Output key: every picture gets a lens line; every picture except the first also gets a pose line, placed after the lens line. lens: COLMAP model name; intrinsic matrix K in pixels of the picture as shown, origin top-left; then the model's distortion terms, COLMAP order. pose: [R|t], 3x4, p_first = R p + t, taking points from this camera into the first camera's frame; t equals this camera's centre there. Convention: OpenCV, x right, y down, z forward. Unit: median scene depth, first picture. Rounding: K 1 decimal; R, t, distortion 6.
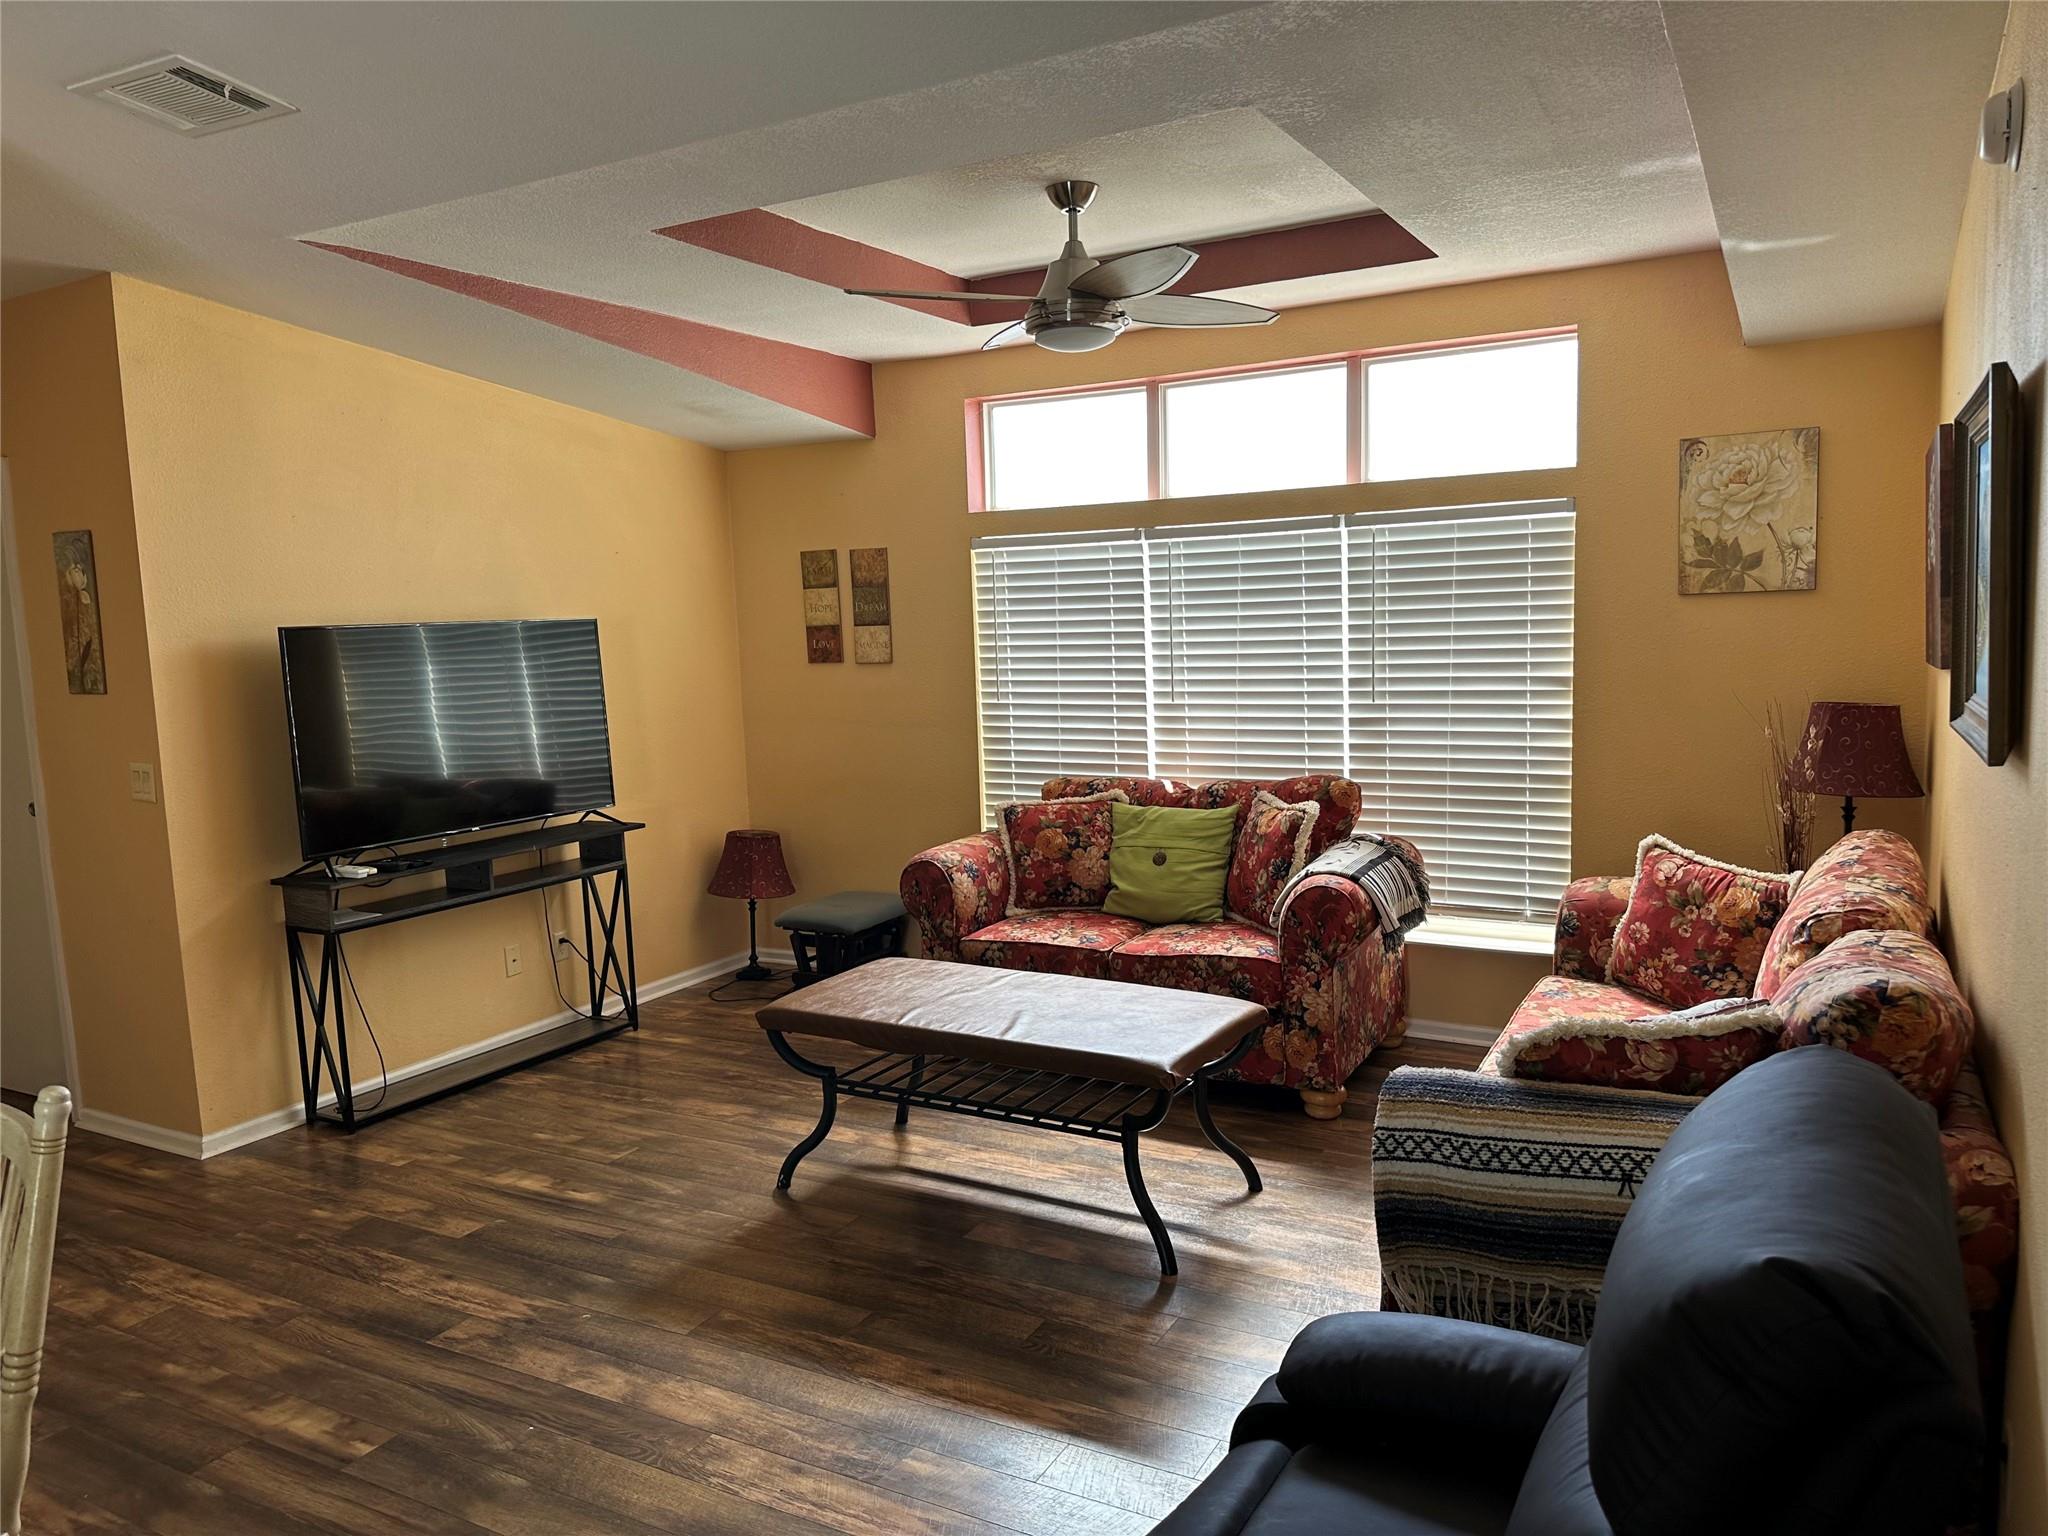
lens RADIAL K [[1442.9, 0, 1024.0], [0, 1442.9, 768.0], [0, 0, 1]] dist [0.061056, -0.004684]
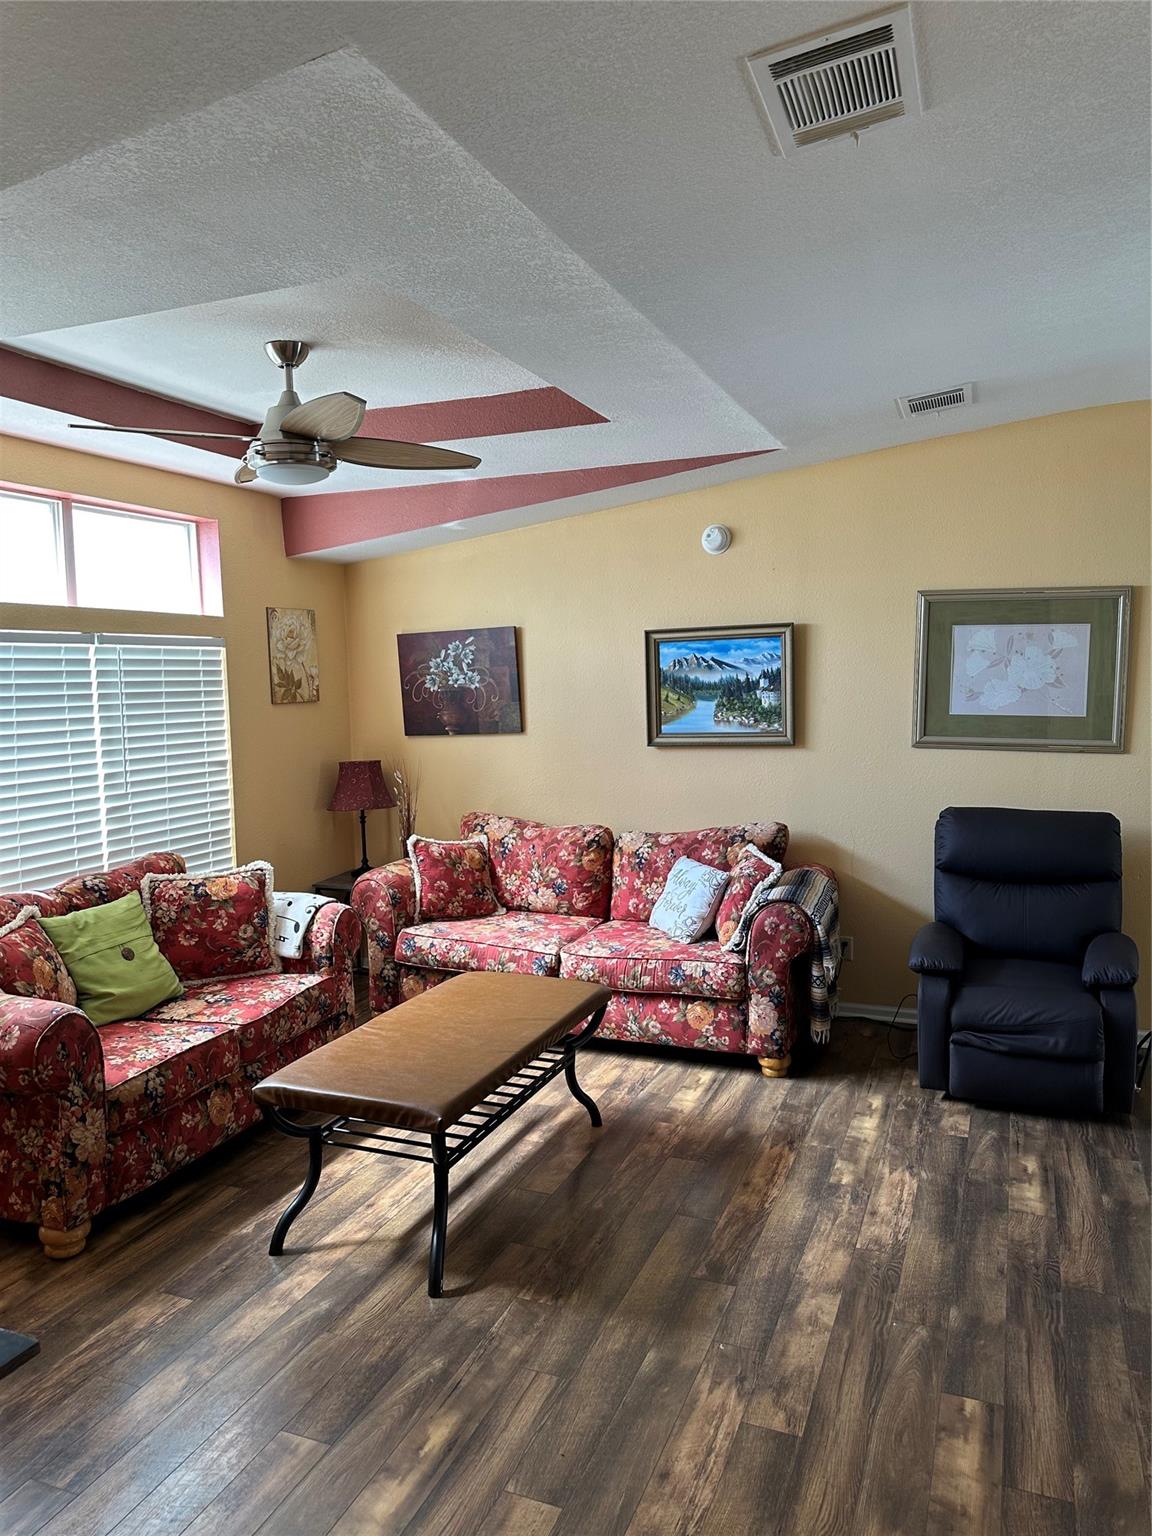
lens RADIAL K [[1082.1, 0, 582.7], [0, 1082.1, 738.4], [0, 0, 1]] dist [0.061056, -0.004684]
pose [[-0.125576, -0.021434, 0.991852, -0.782564], [0.136271, 0.989918, 0.038645, -0.081488], [-0.982680, 0.140014, -0.121389, 0.825674]]
